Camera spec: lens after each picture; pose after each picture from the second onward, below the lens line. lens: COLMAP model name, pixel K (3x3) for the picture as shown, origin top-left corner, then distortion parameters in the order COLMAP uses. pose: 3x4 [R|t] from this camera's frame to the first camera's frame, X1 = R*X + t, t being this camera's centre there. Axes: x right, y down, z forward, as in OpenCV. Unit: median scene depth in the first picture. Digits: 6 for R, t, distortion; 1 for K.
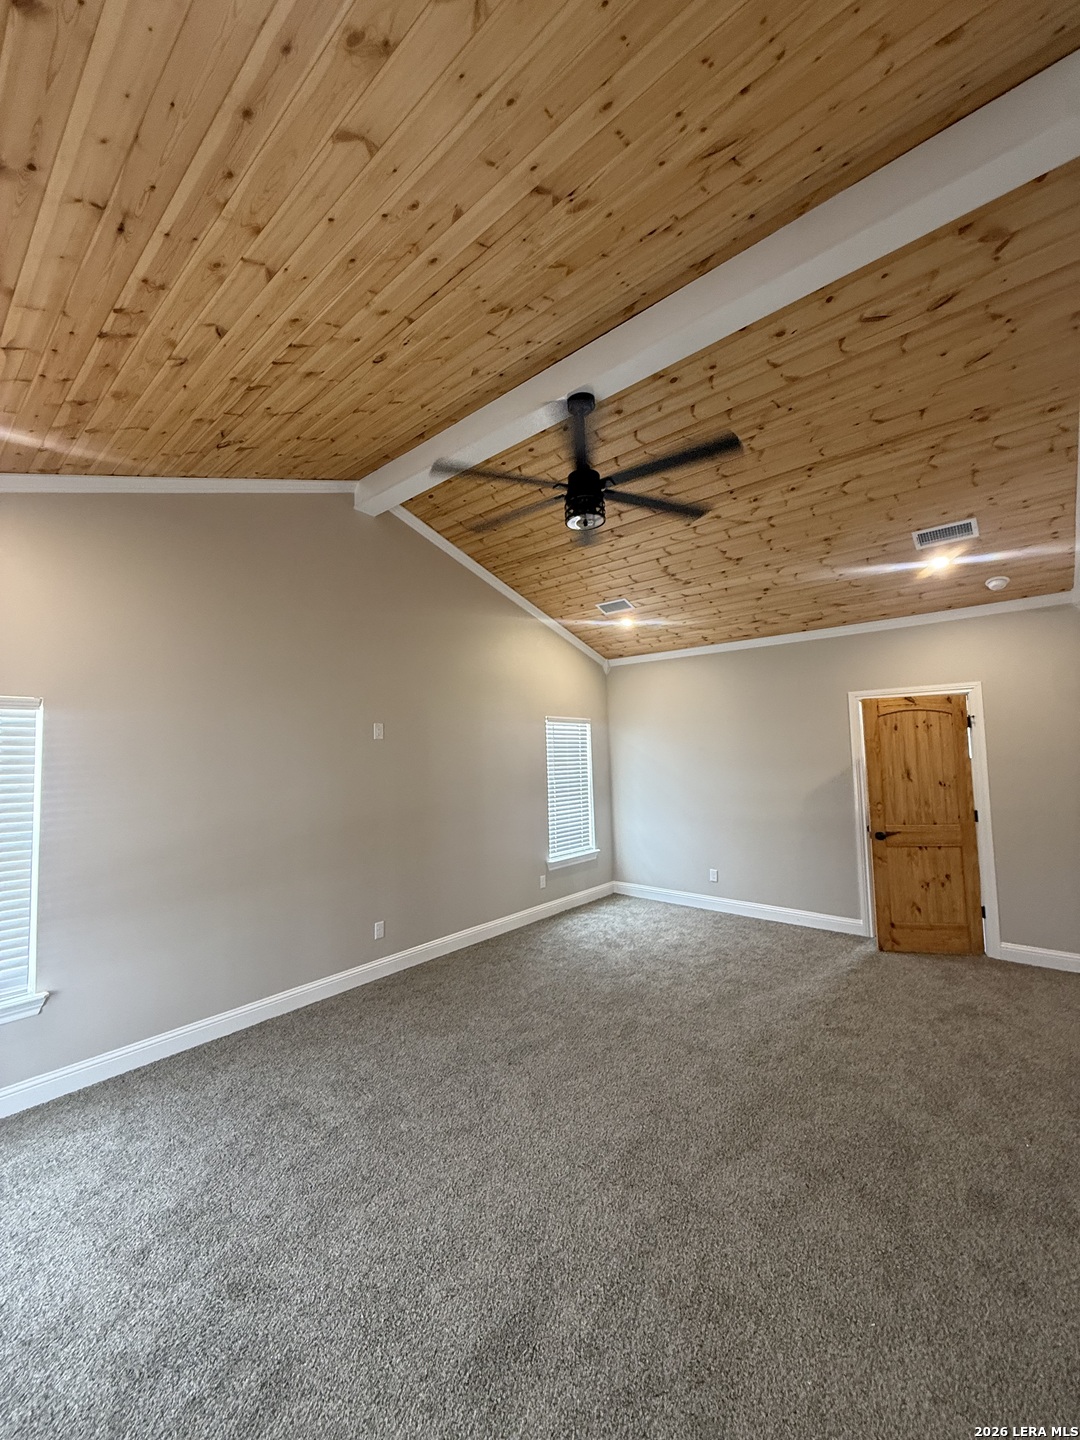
lens RADIAL K [[575.0, 0, 537.8], [0, 575.0, 720.1], [0, 0, 1]] dist [-0.000574, 0.000078]
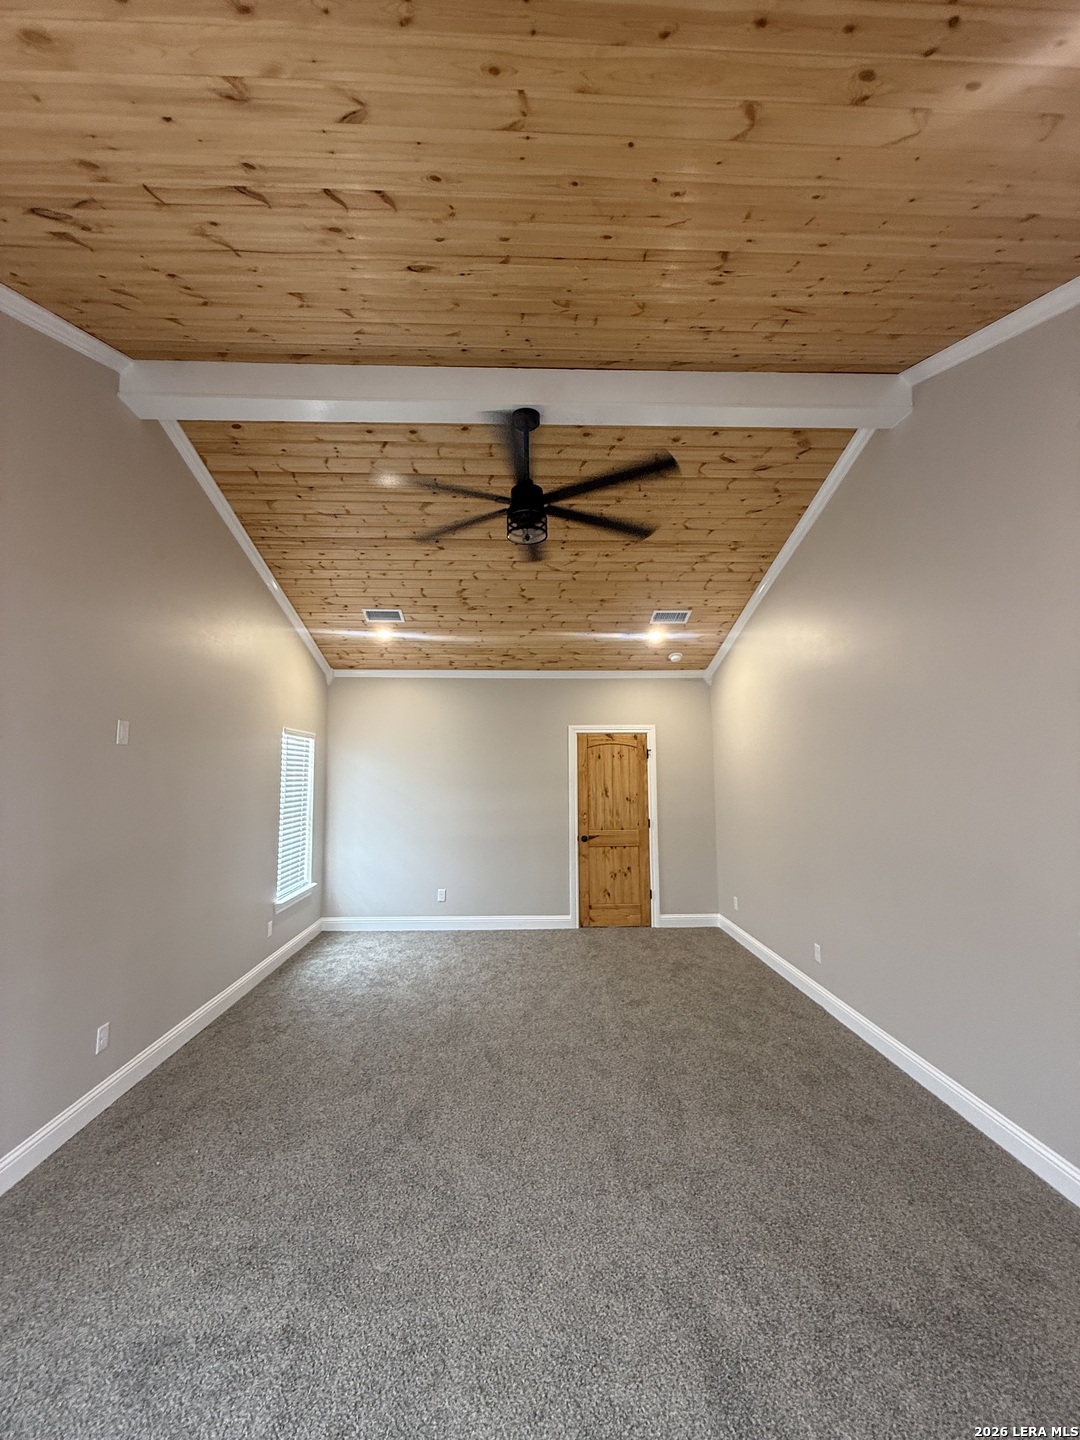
lens RADIAL K [[575.0, 0, 538.8], [0, 575.0, 719.2], [0, 0, 1]] dist [-0.000574, 0.000078]
pose [[0.729806, 0.082109, 0.678706, -0.375321], [-0.051487, 0.996543, -0.065198, 0.022959], [-0.681713, 0.012637, 0.731510, 0.179611]]
